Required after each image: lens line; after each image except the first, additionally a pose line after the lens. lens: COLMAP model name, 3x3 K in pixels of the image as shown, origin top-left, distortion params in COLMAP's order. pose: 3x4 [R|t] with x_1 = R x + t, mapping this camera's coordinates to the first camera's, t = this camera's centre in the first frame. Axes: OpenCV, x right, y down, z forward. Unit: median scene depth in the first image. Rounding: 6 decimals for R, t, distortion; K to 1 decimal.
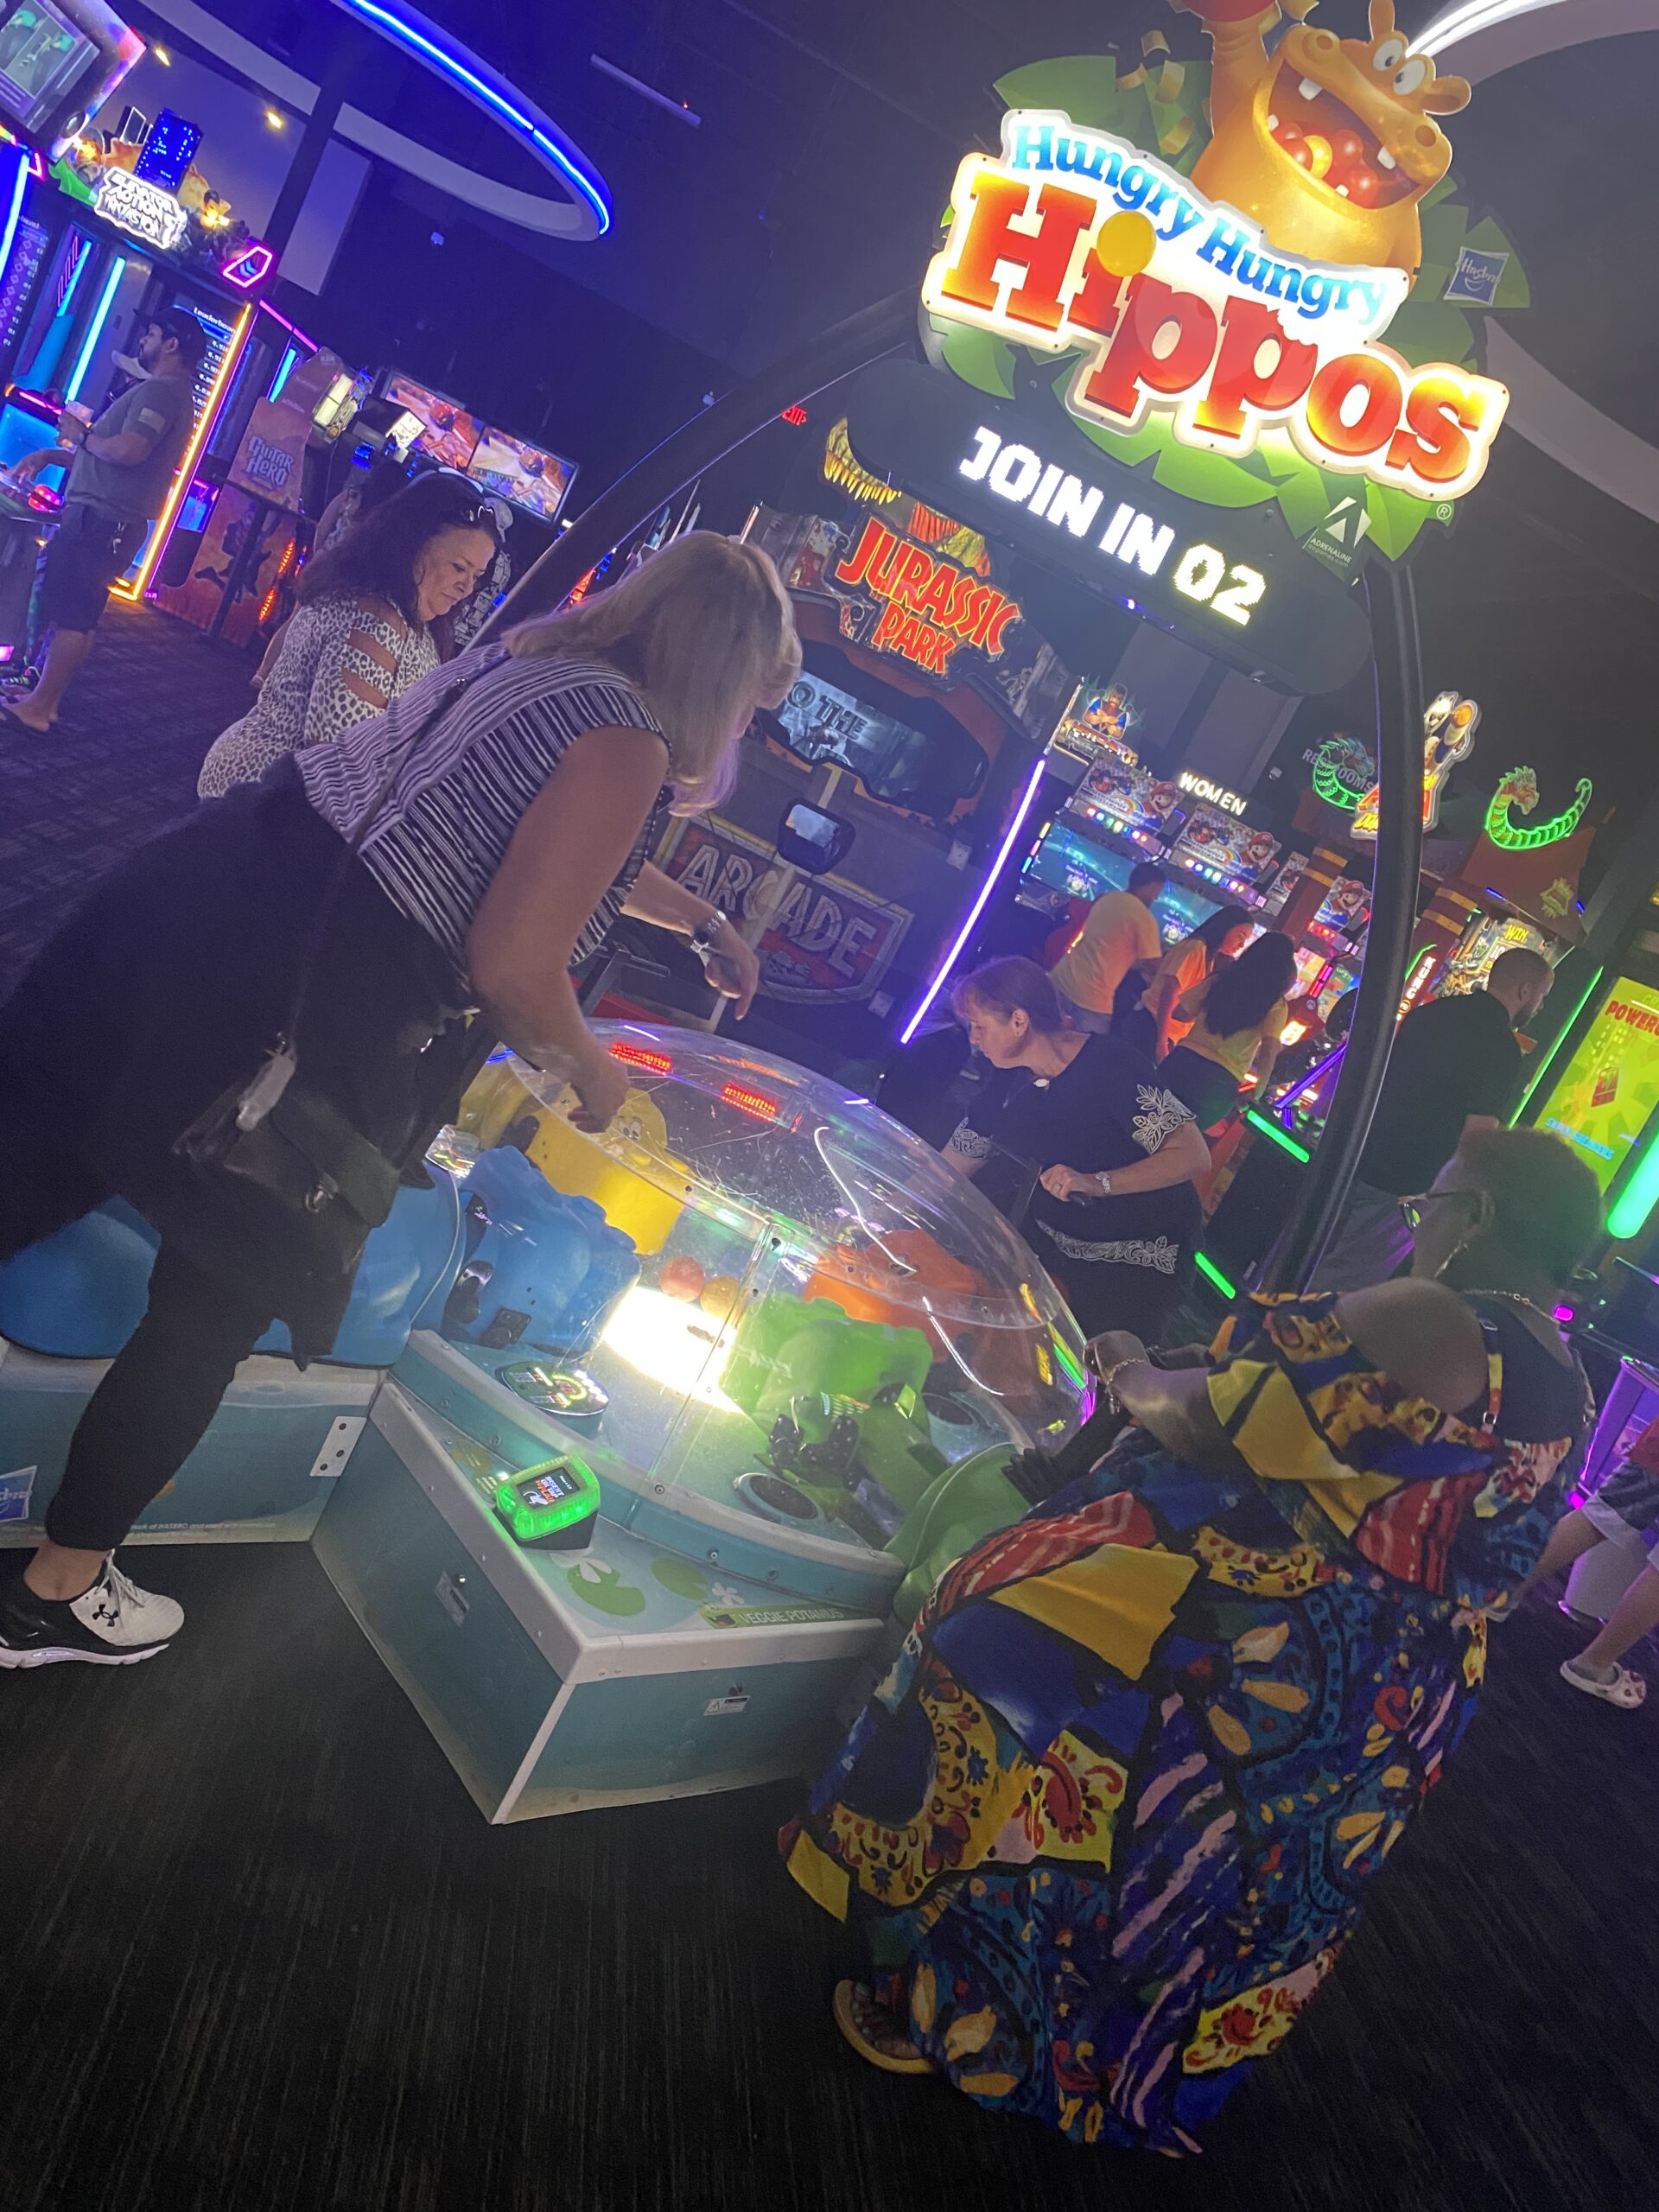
lens RADIAL K [[1668.3, 0, 831.2], [0, 1668.3, 1107.8], [0, 0, 1]] dist [0.004868, 0.005369]
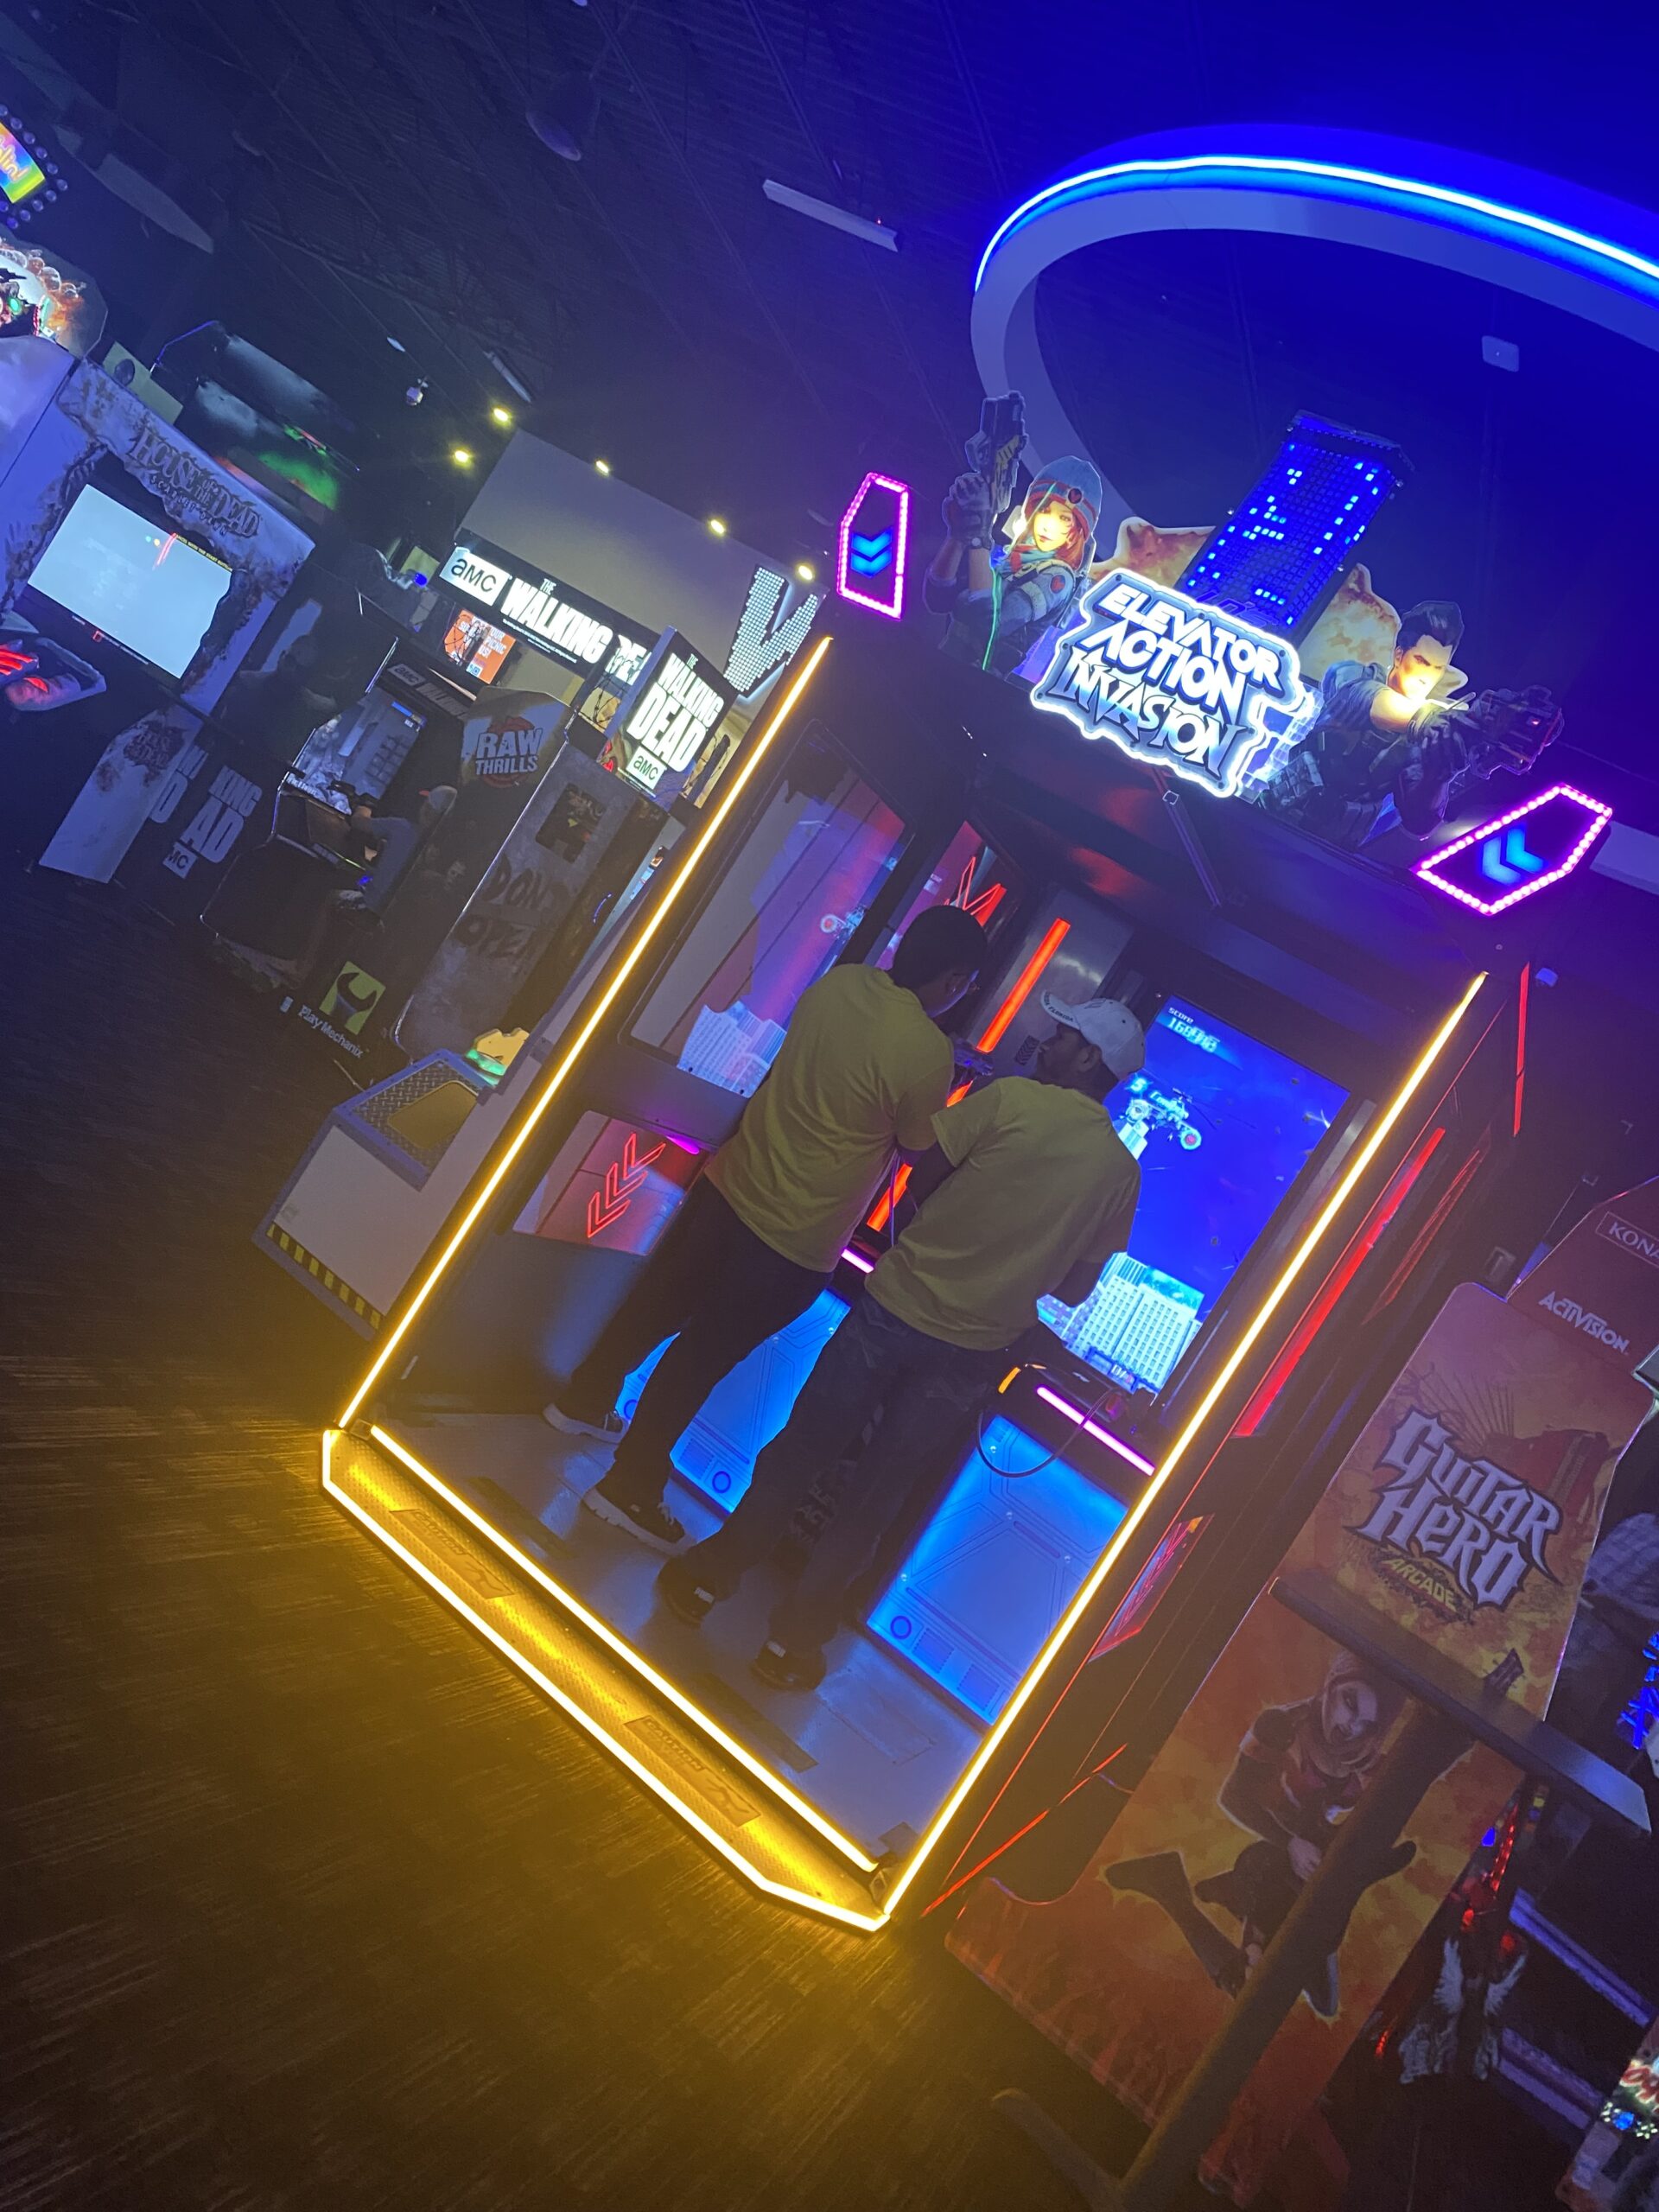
lens RADIAL K [[1668.3, 0, 833.7], [0, 1668.3, 1106.4], [0, 0, 1]] dist [0.004868, 0.005369]
pose [[0.883018, 0.048045, -0.466874, -2.032672], [-0.239525, 0.901583, -0.360243, -2.180261], [0.403618, 0.429929, 0.807622, 4.824114]]
